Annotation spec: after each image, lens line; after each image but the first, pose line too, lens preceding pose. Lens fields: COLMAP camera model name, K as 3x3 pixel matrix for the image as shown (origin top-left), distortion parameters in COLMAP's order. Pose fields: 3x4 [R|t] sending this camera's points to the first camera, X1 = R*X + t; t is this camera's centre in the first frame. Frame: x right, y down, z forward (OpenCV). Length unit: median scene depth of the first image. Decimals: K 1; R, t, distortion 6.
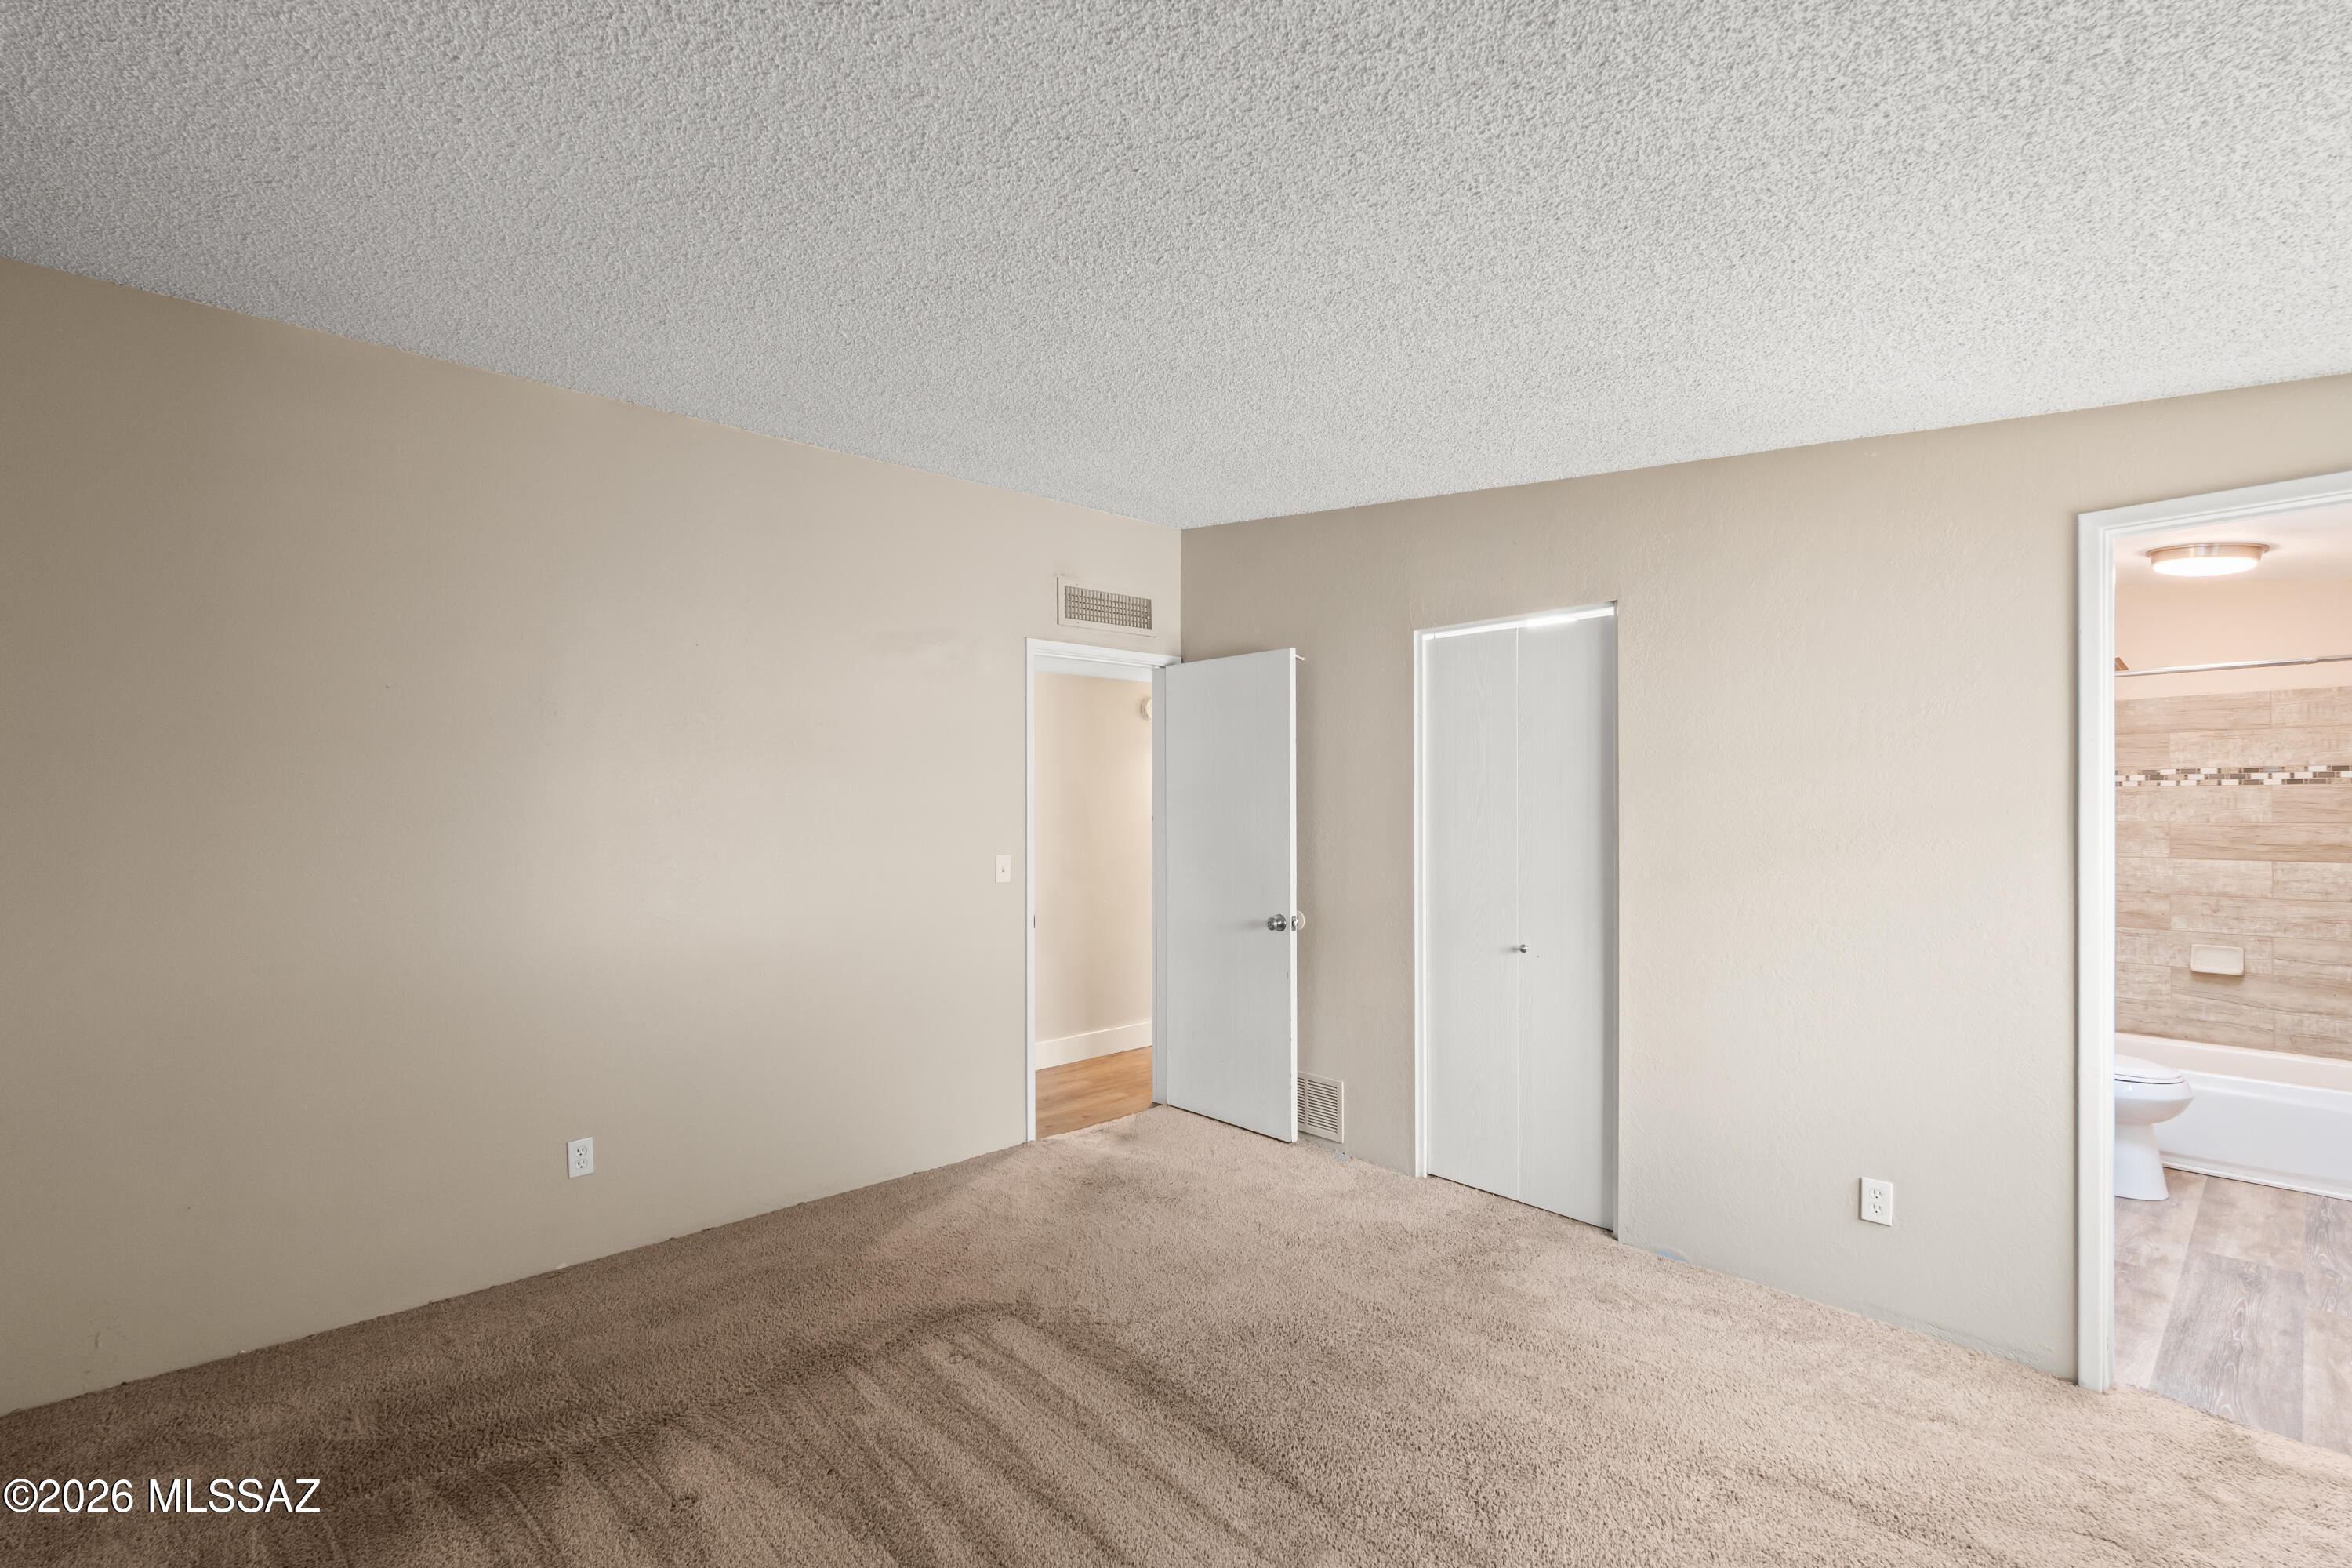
lens RADIAL K [[1039.1, 0, 1166.2], [0, 1039.1, 791.9], [0, 0, 1]] dist [0.003594, 0.001557]
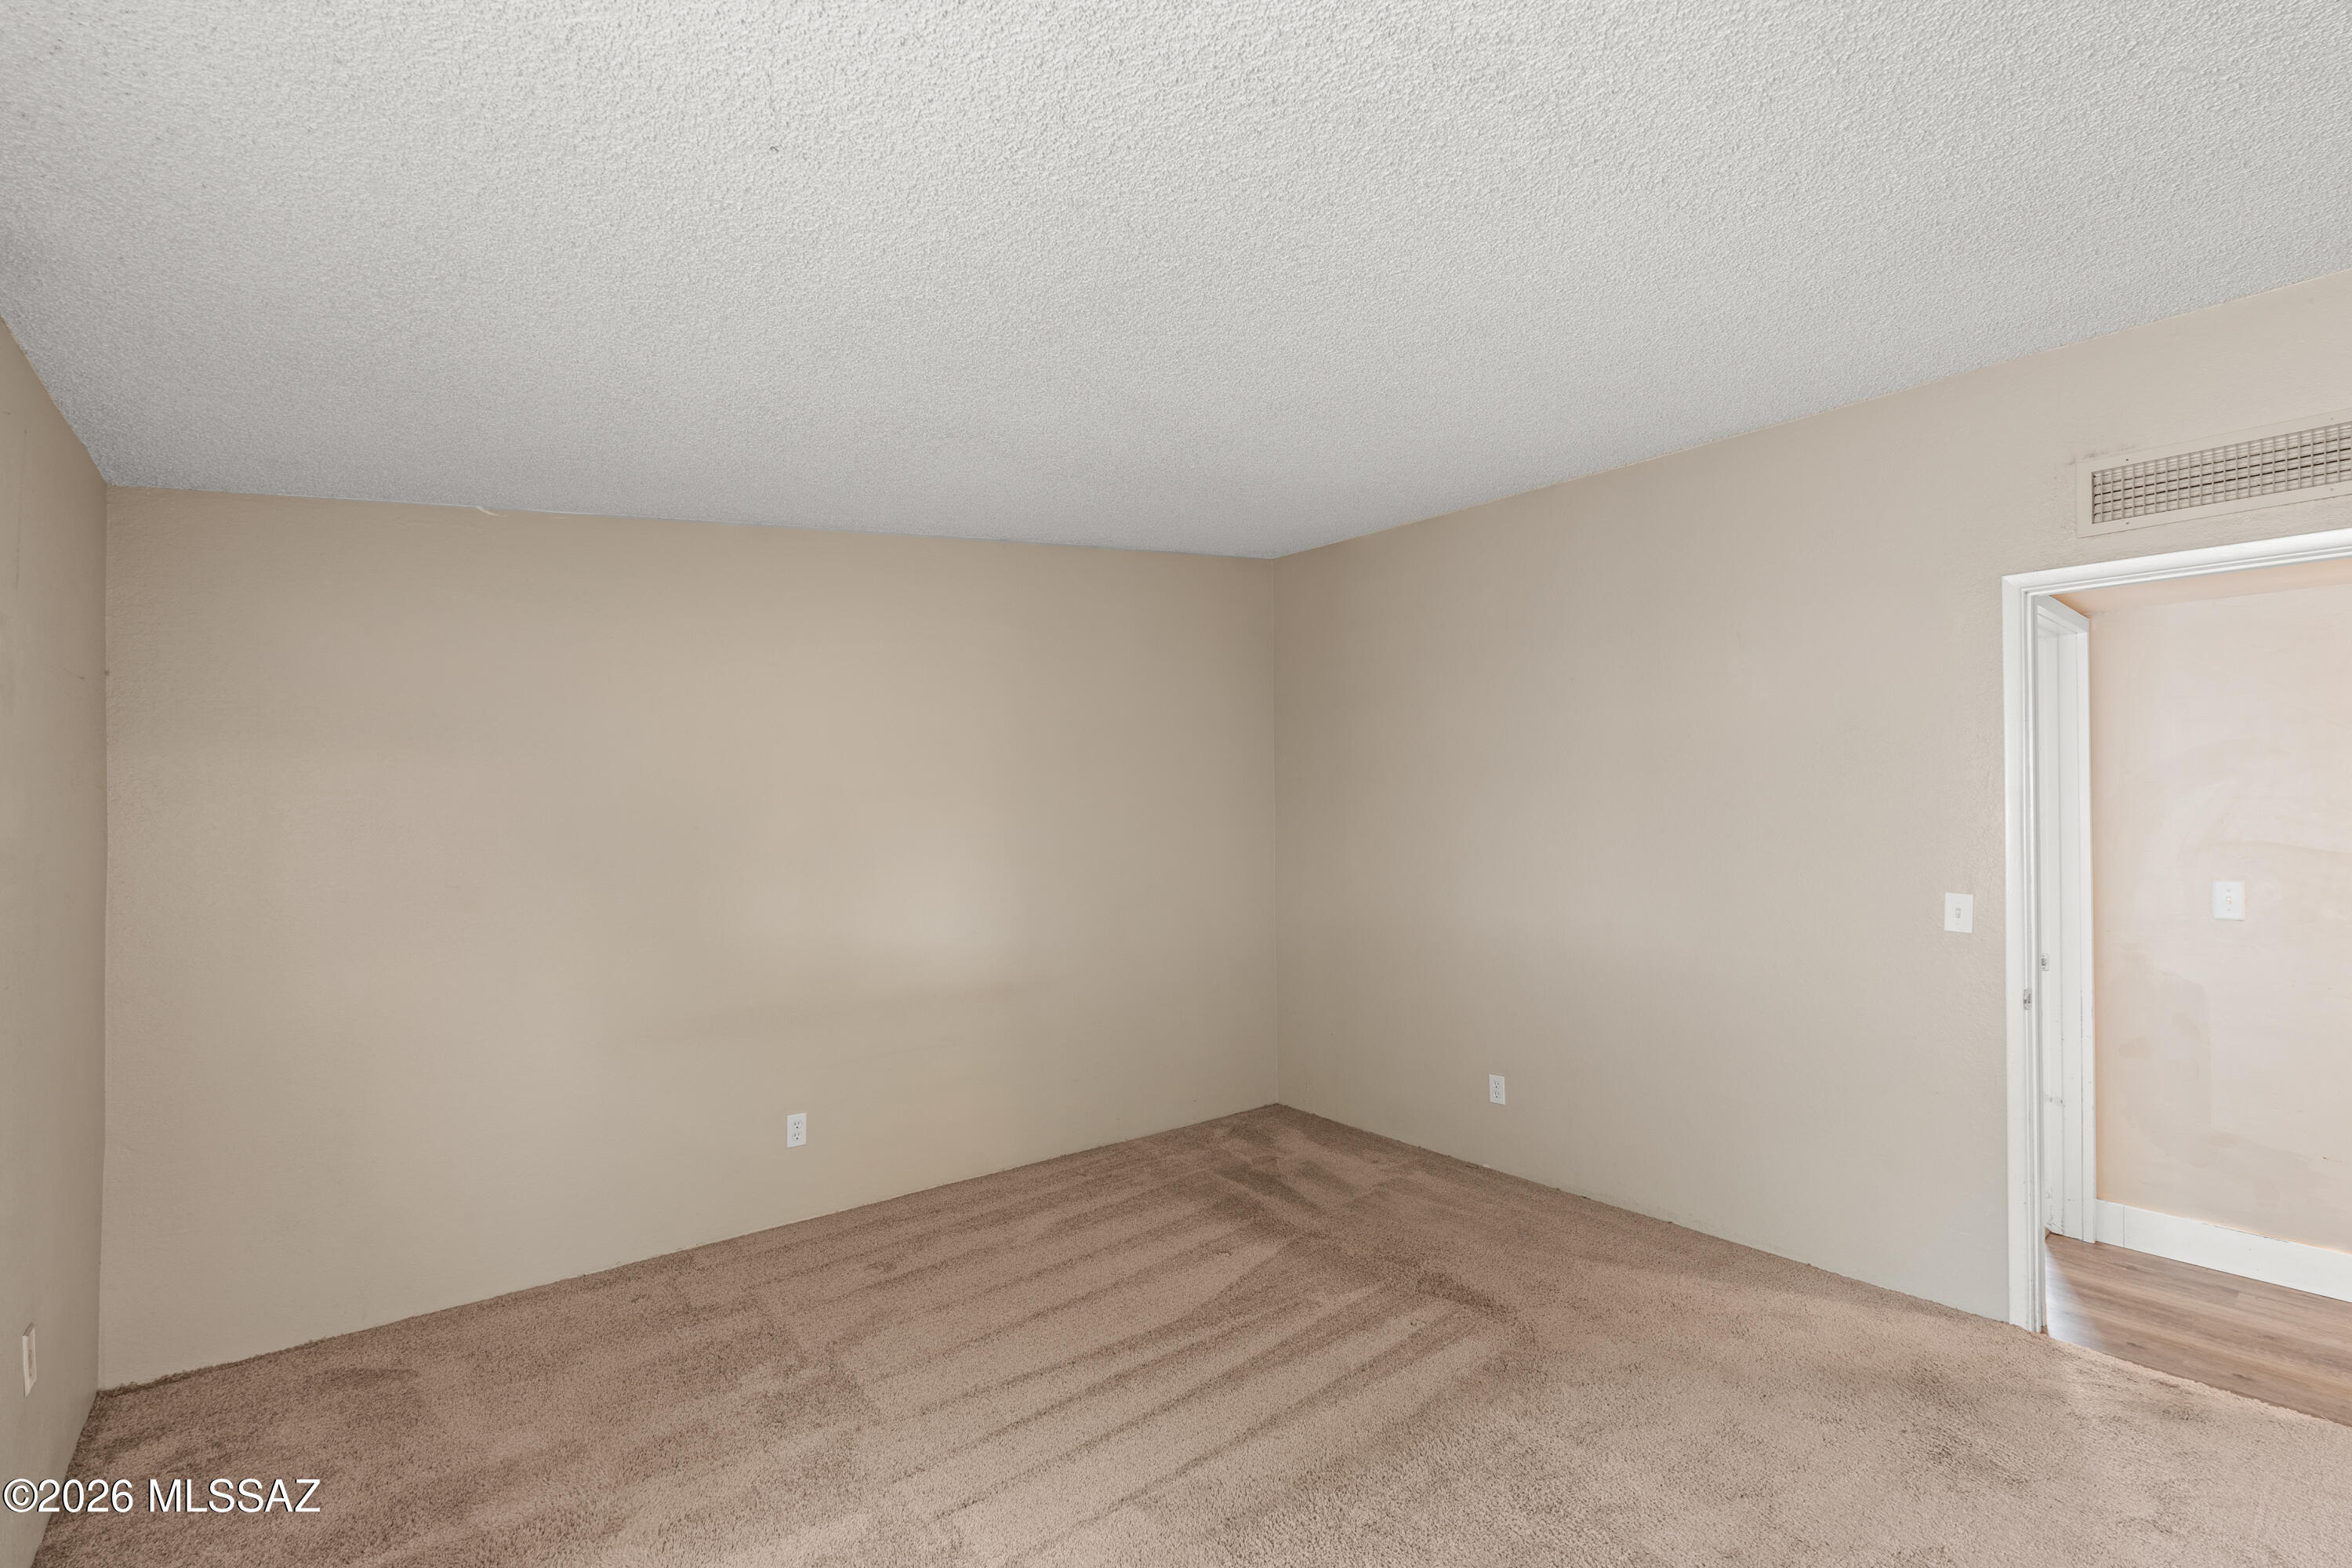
lens RADIAL K [[1039.1, 0, 1165.7], [0, 1039.1, 795.8], [0, 0, 1]] dist [0.003594, 0.001557]
pose [[-0.038293, -0.011007, -0.999206, 0.661658], [0.012054, 0.999861, -0.011477, -0.004544], [0.999194, -0.012484, -0.038155, 0.564531]]
